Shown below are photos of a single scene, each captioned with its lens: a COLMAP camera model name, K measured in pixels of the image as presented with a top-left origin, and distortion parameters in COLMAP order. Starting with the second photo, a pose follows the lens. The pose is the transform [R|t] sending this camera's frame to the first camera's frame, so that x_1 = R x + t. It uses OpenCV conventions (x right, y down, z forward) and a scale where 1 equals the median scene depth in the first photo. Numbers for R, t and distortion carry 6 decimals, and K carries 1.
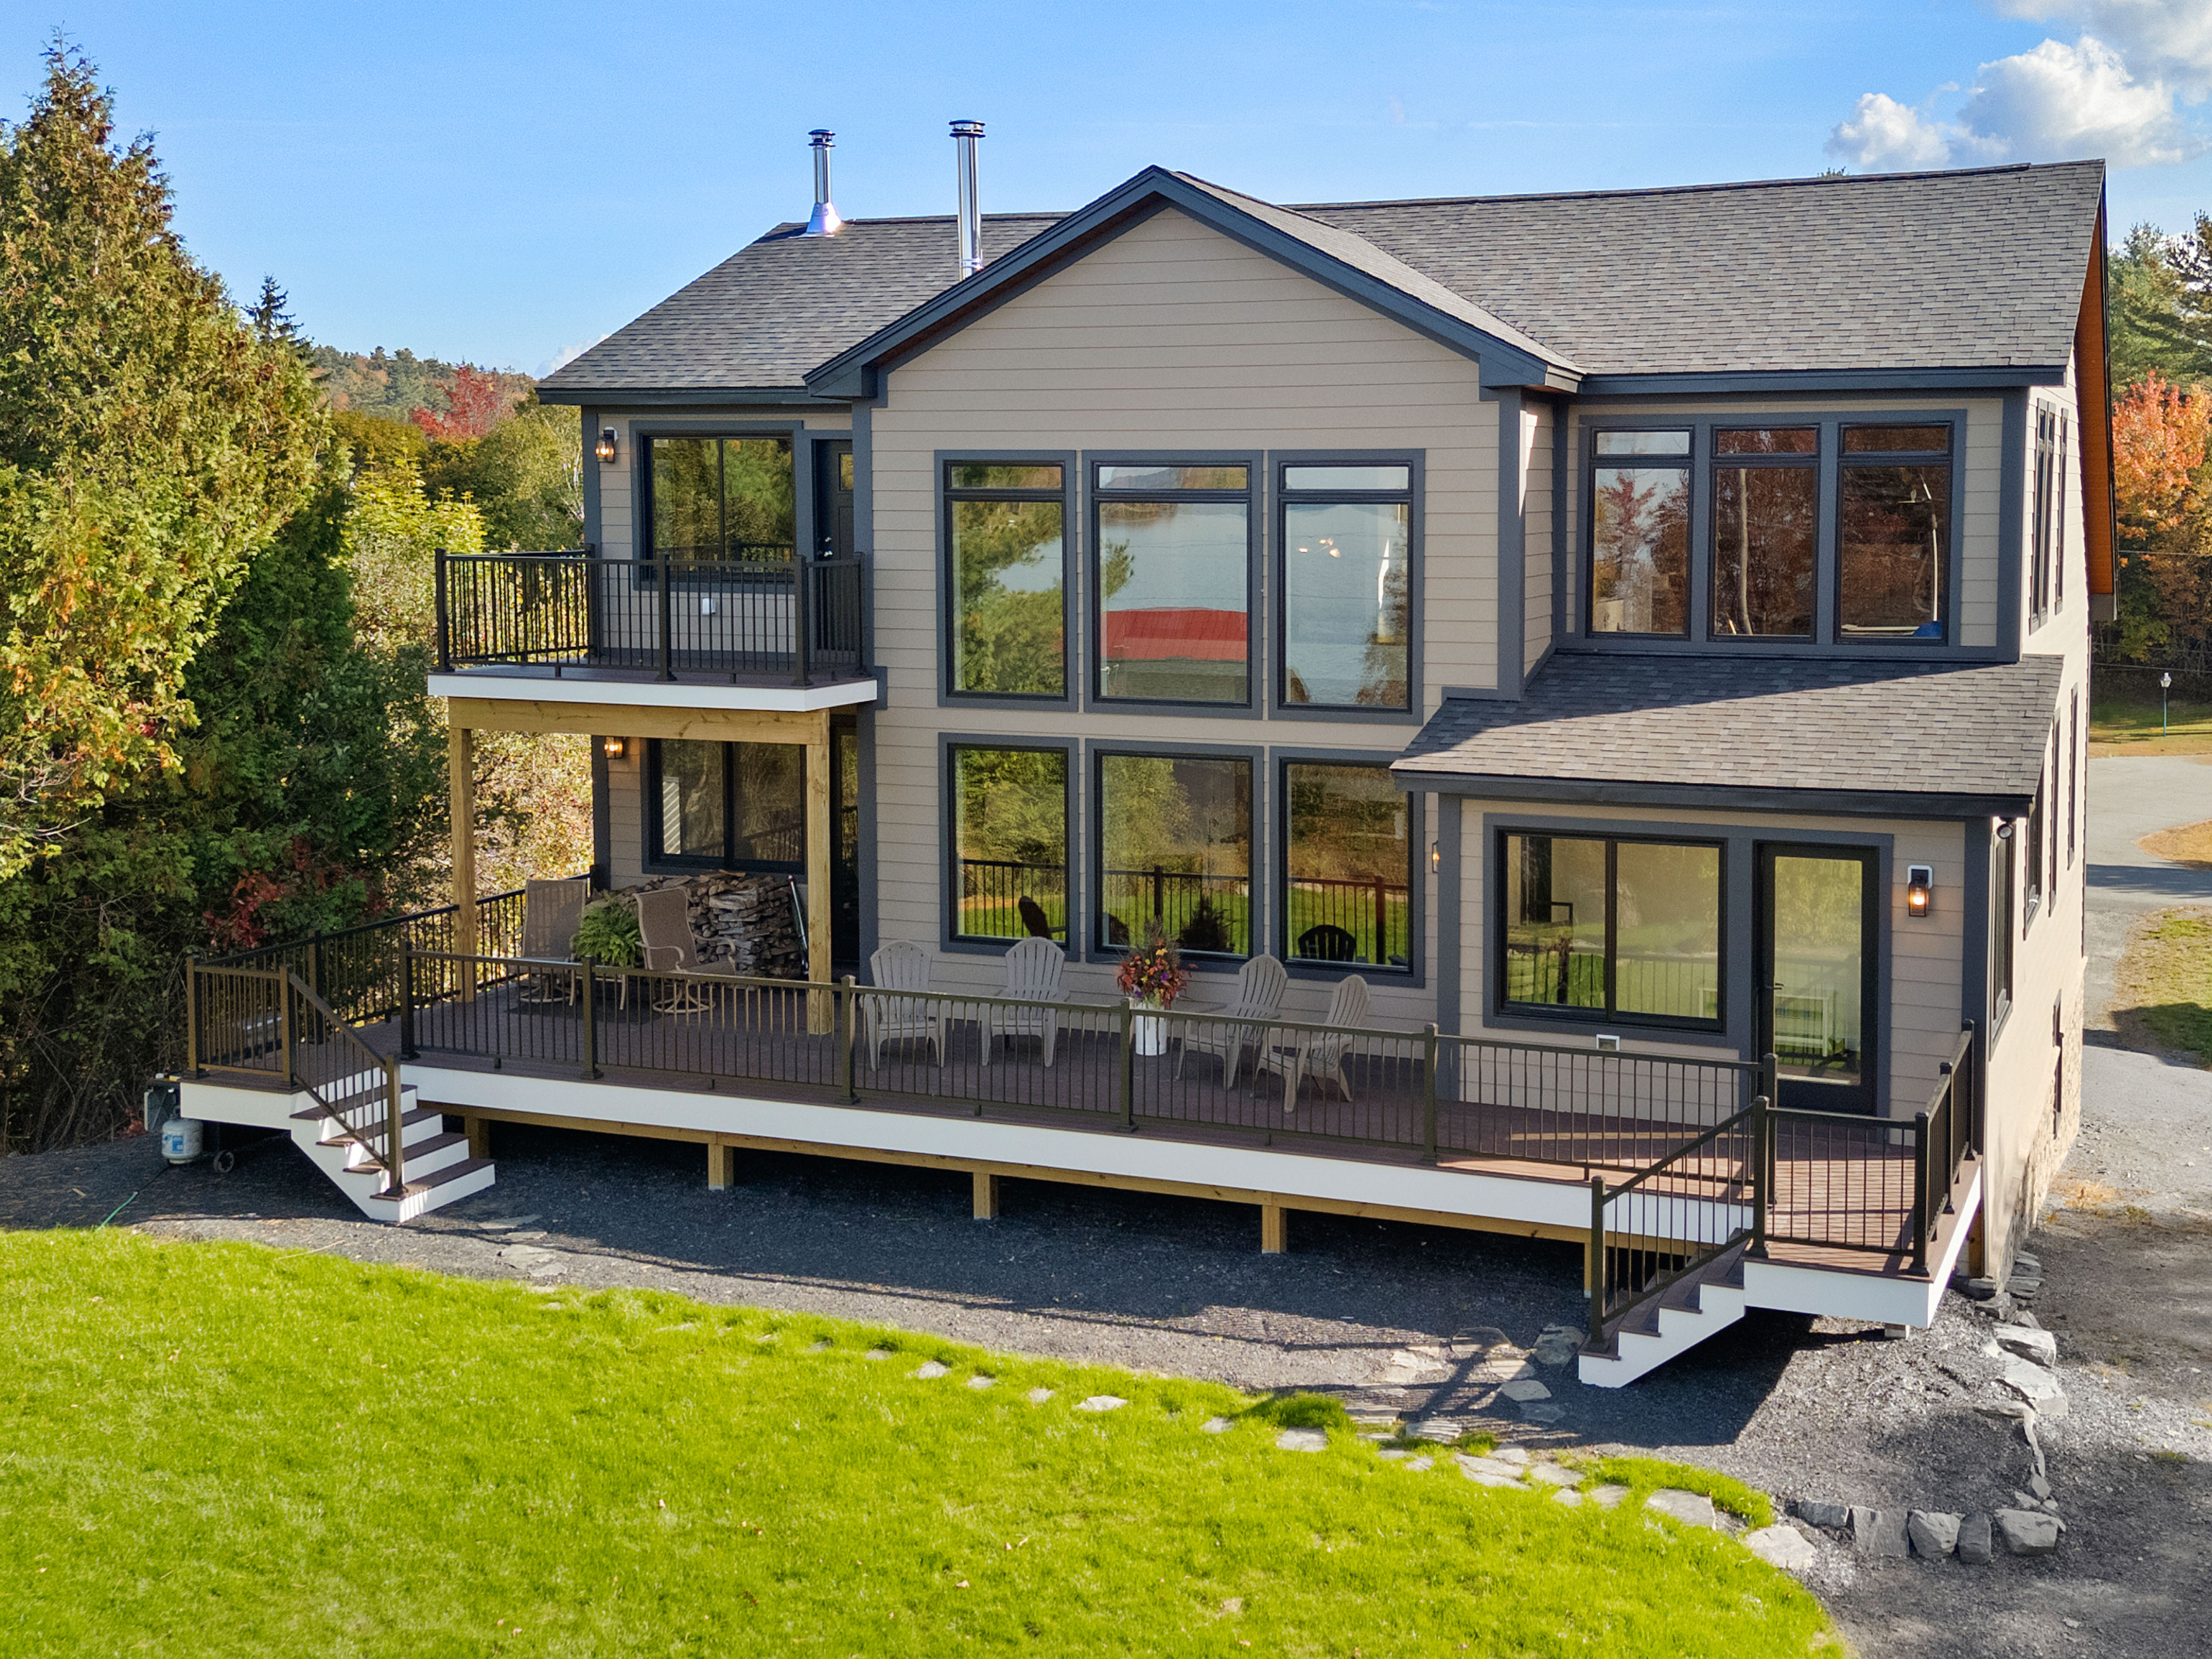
lens RADIAL K [[2374.2, 0, 1236.9], [0, 2374.2, 714.4], [0, 0, 1]] dist [0.149076, -0.356334]
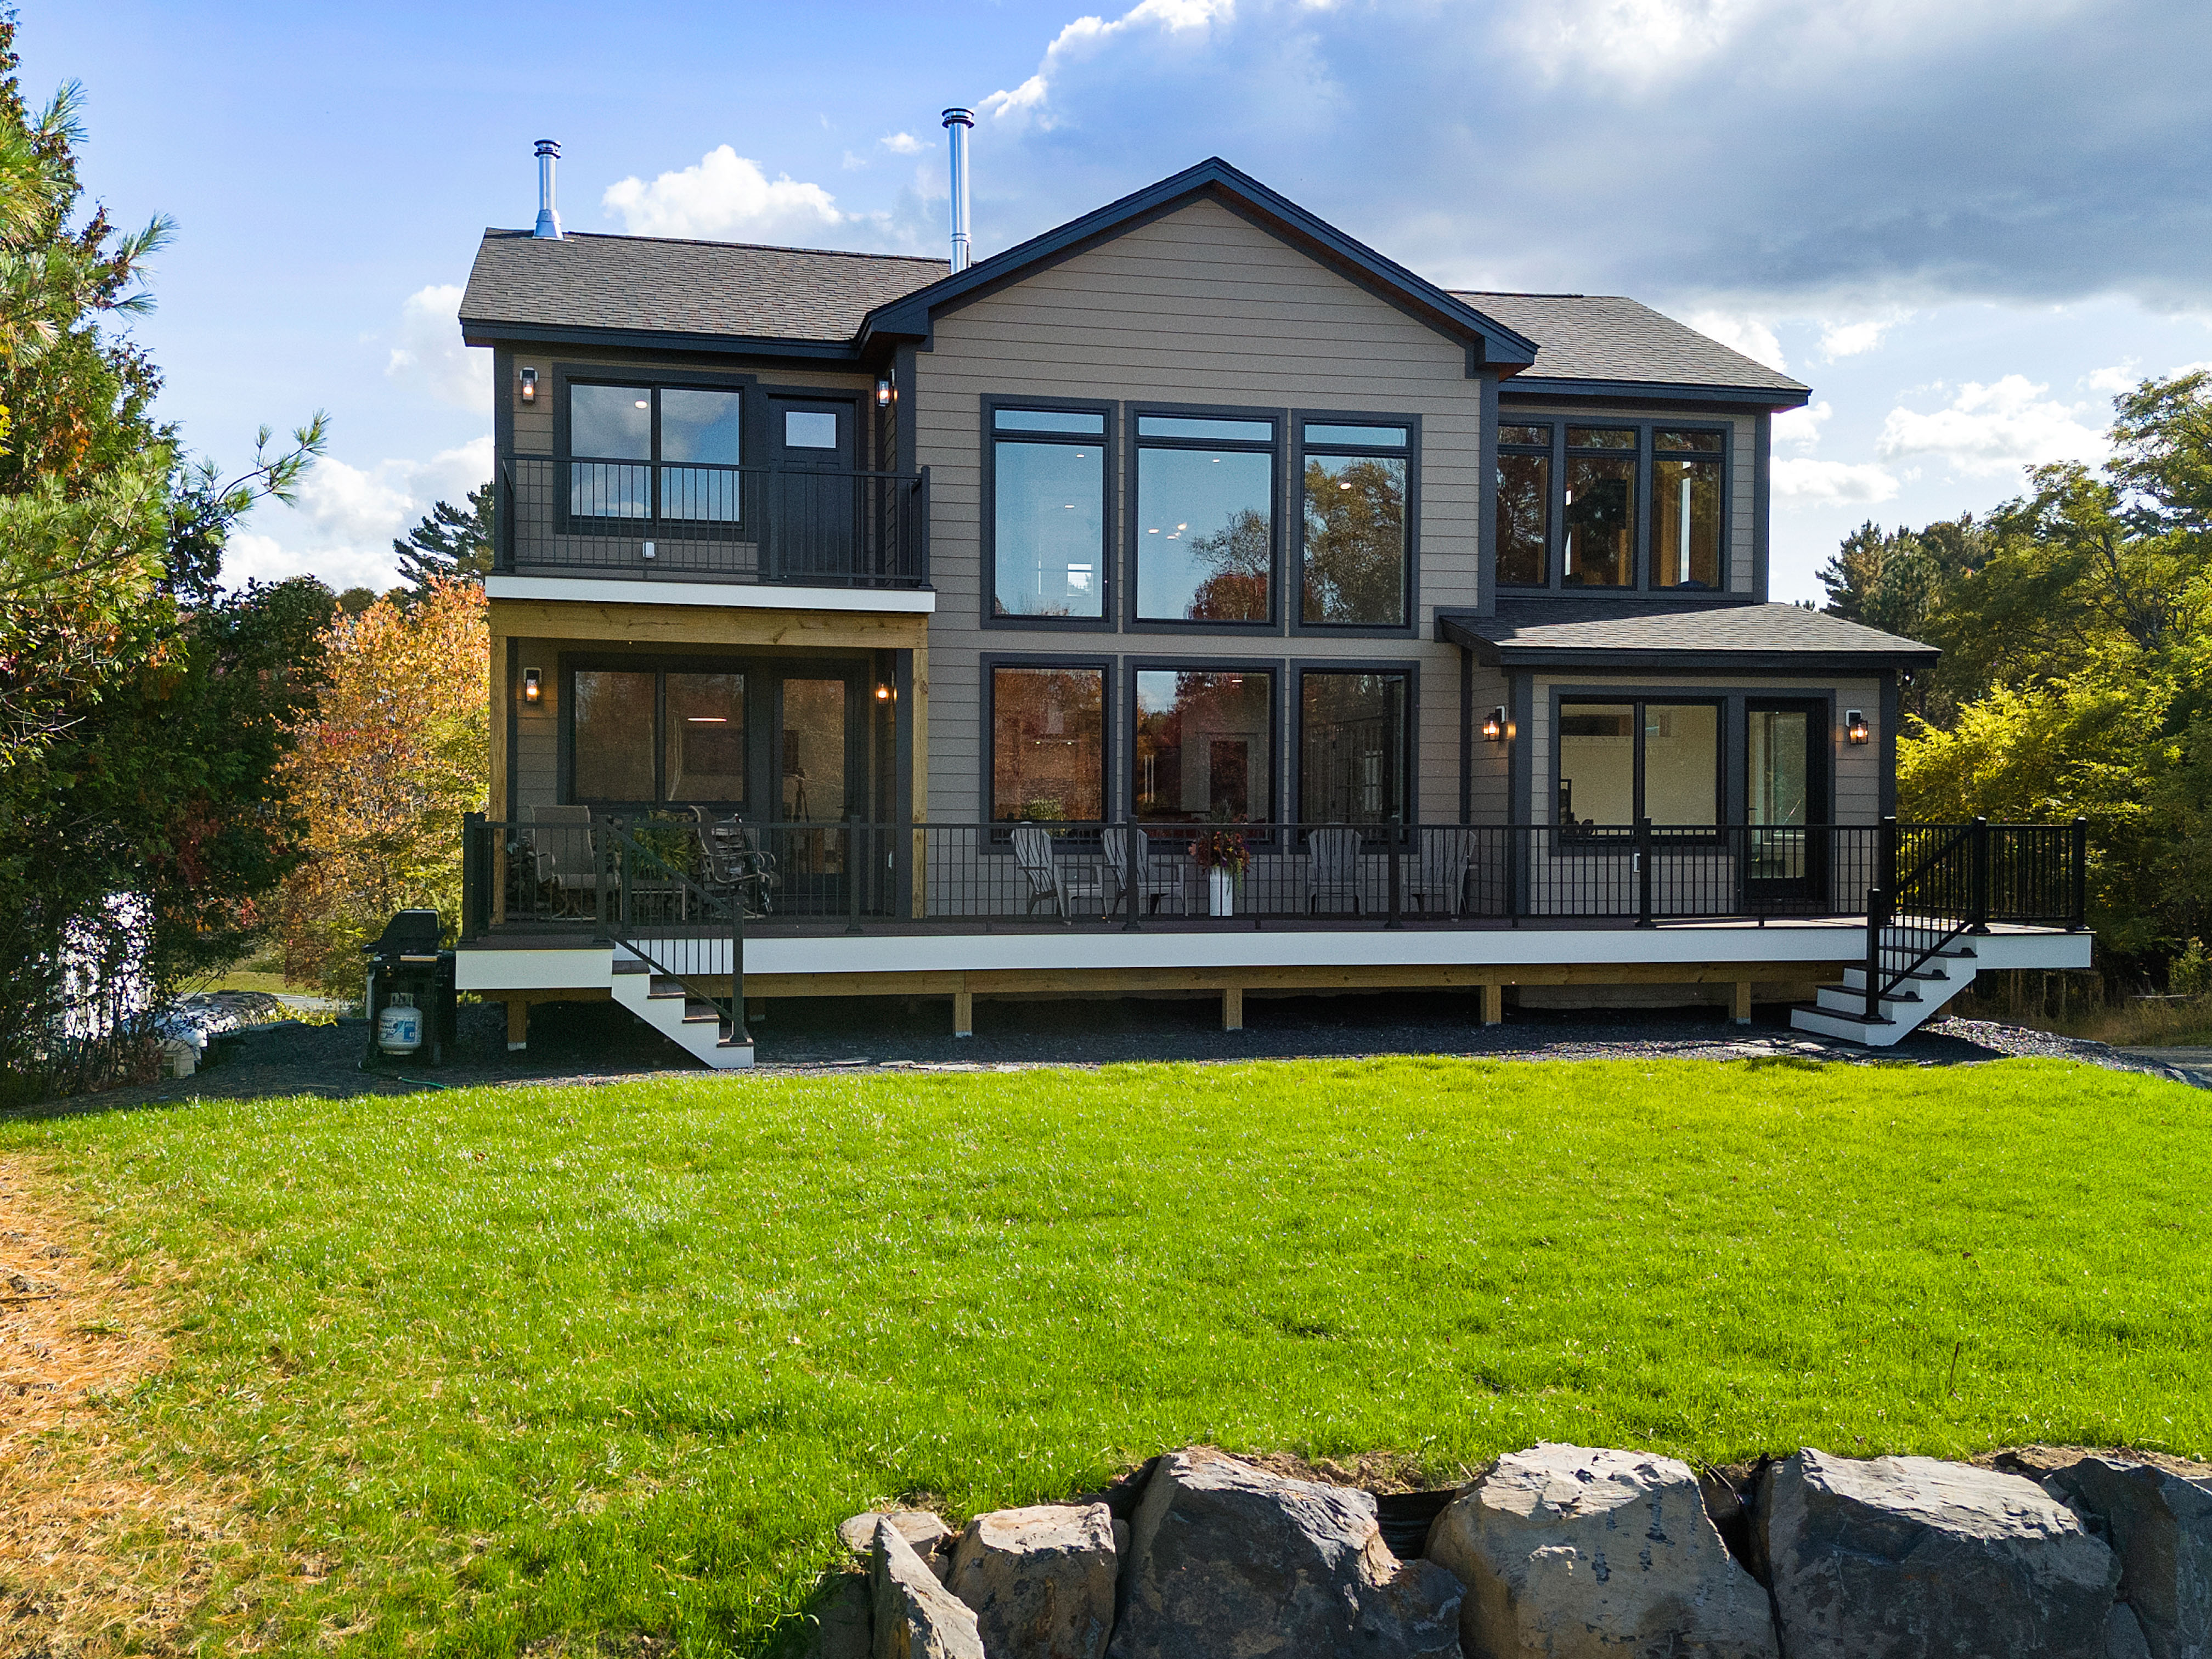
lens RADIAL K [[2112.6, 0, 1060.4], [0, 2112.6, 819.2], [0, 0, 1]] dist [0.054641, -0.014614]
pose [[0.832445, 0.003263, 0.554097, -0.720160], [0.045616, 0.996185, -0.074398, 0.180414], [-0.552226, 0.087208, 0.829121, 0.211084]]
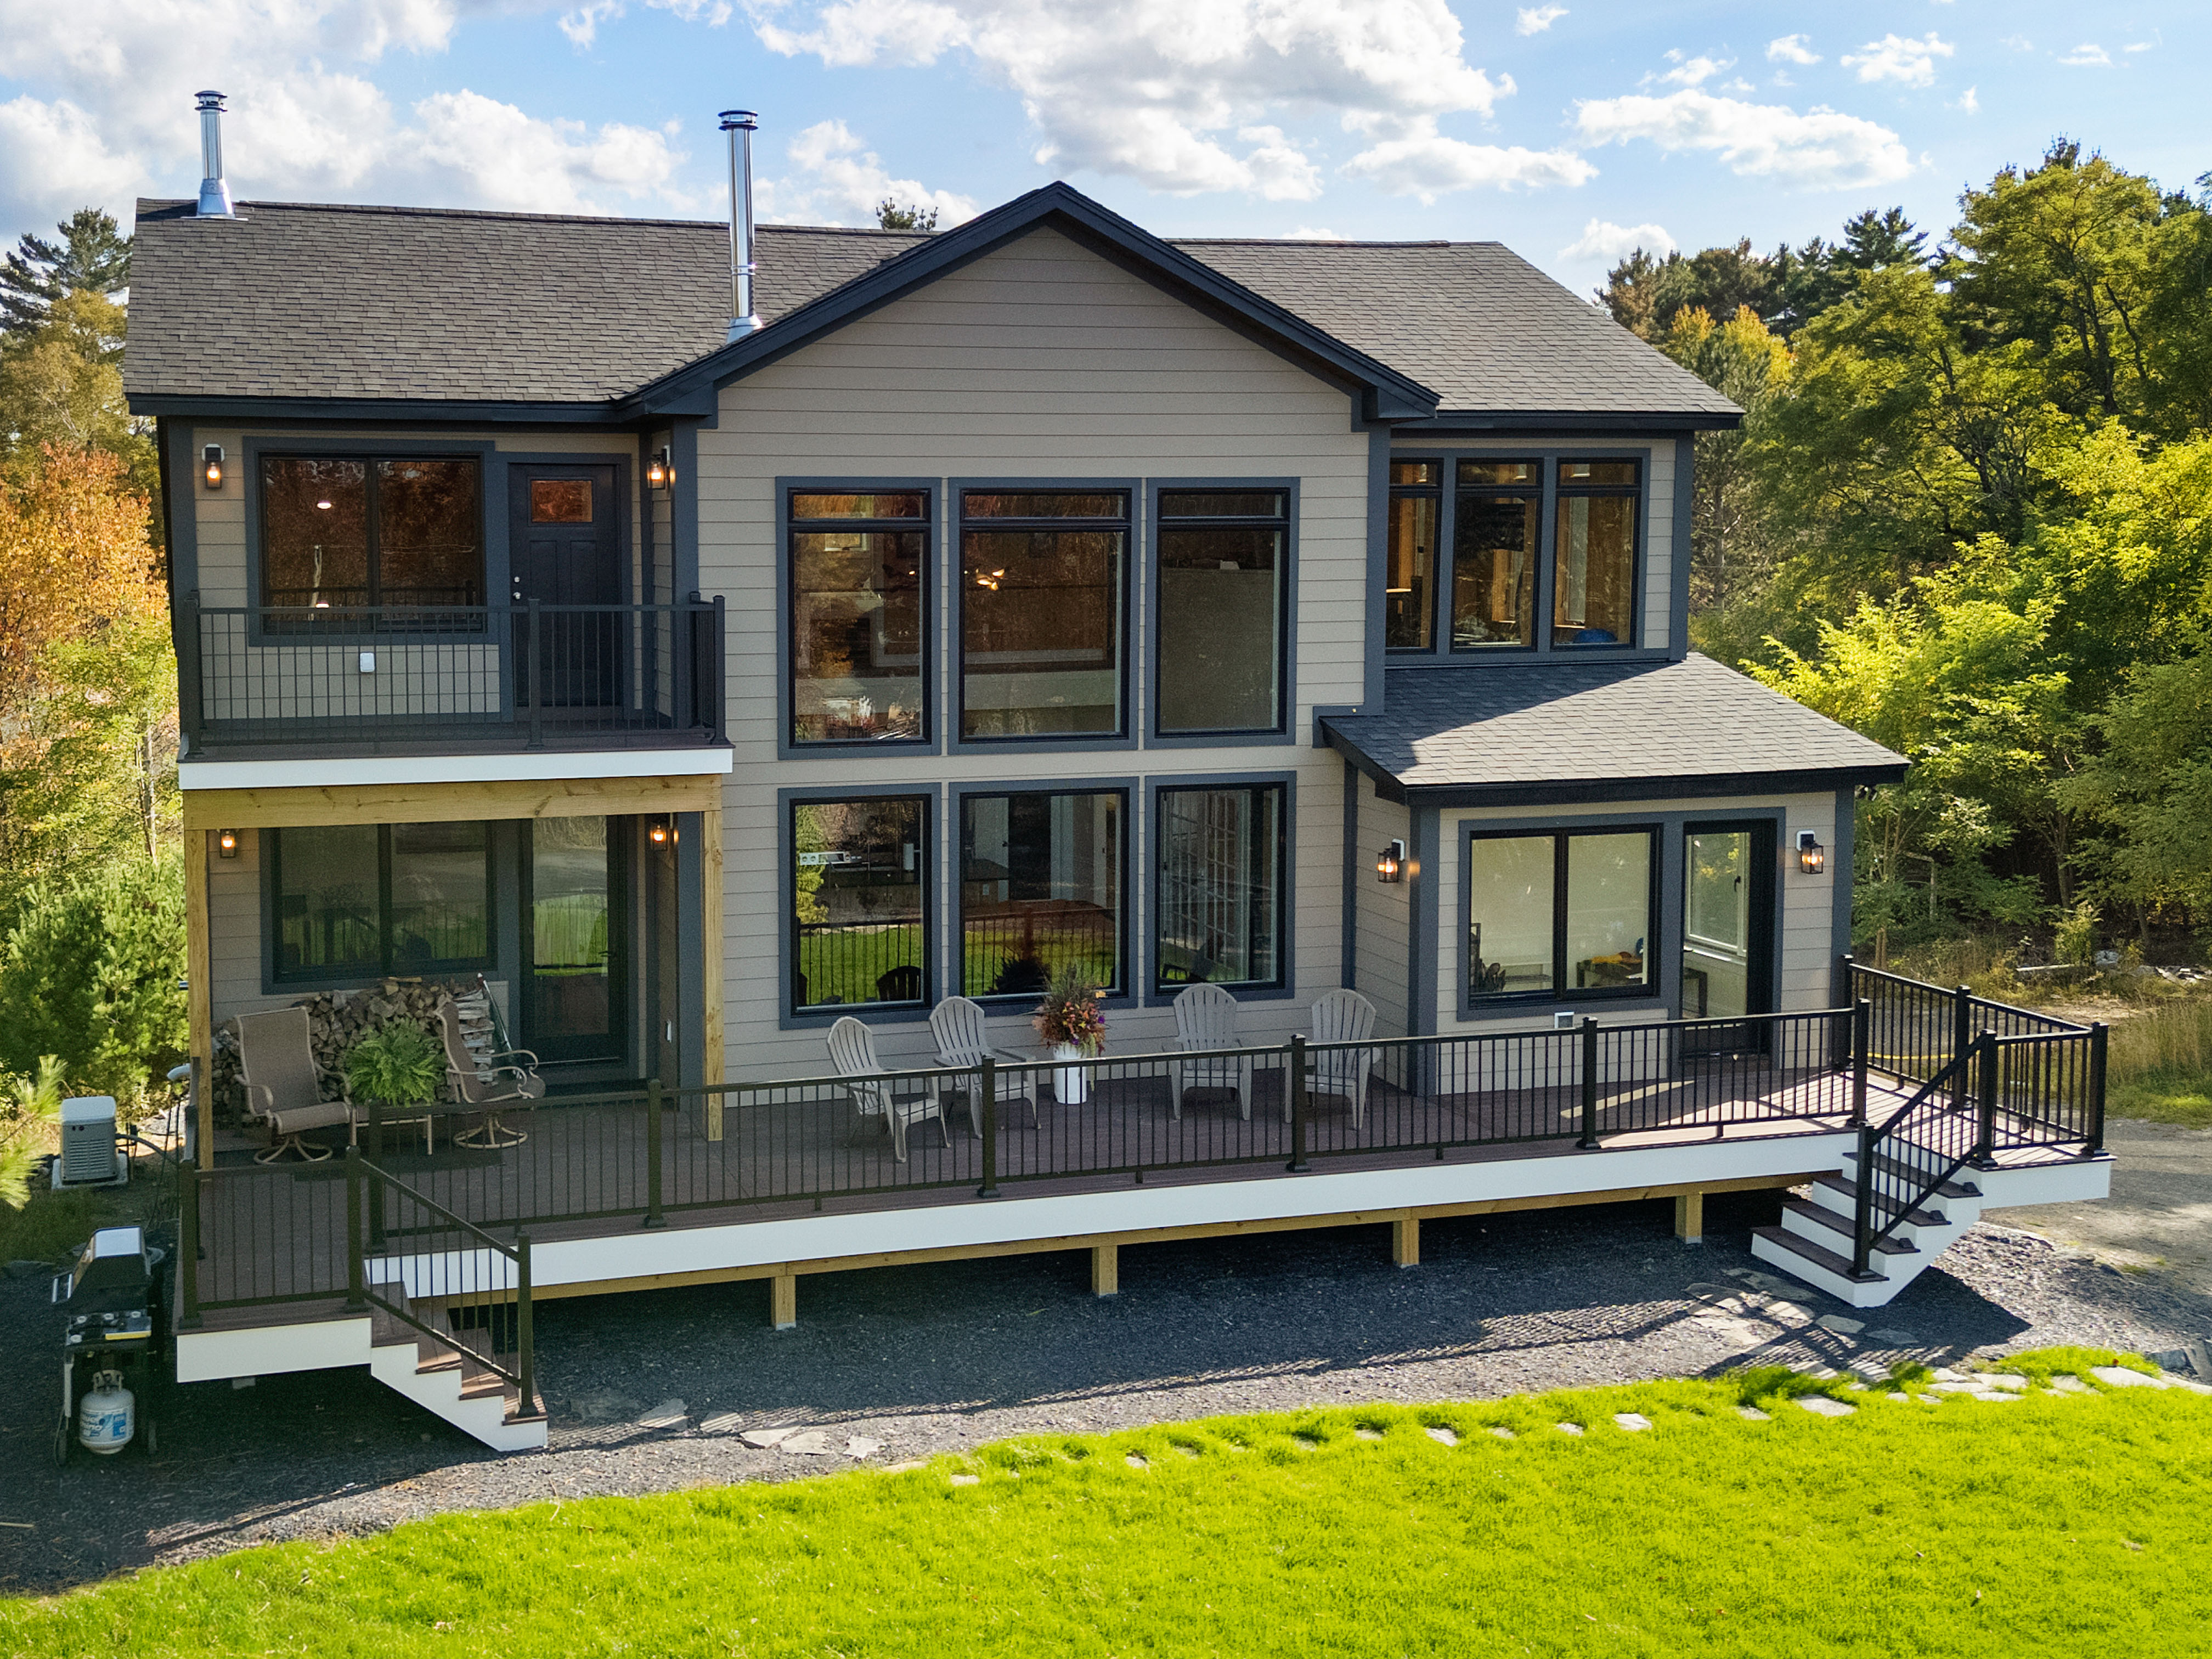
lens RADIAL K [[2324.5, 0, 859.6], [0, 2324.5, 715.1], [0, 0, 1]] dist [0.065908, -0.044709]
pose [[0.800316, -0.052672, 0.597261, -0.713324], [0.060307, 0.998154, 0.007216, -0.028162], [-0.596538, 0.030244, 0.802014, 0.315672]]
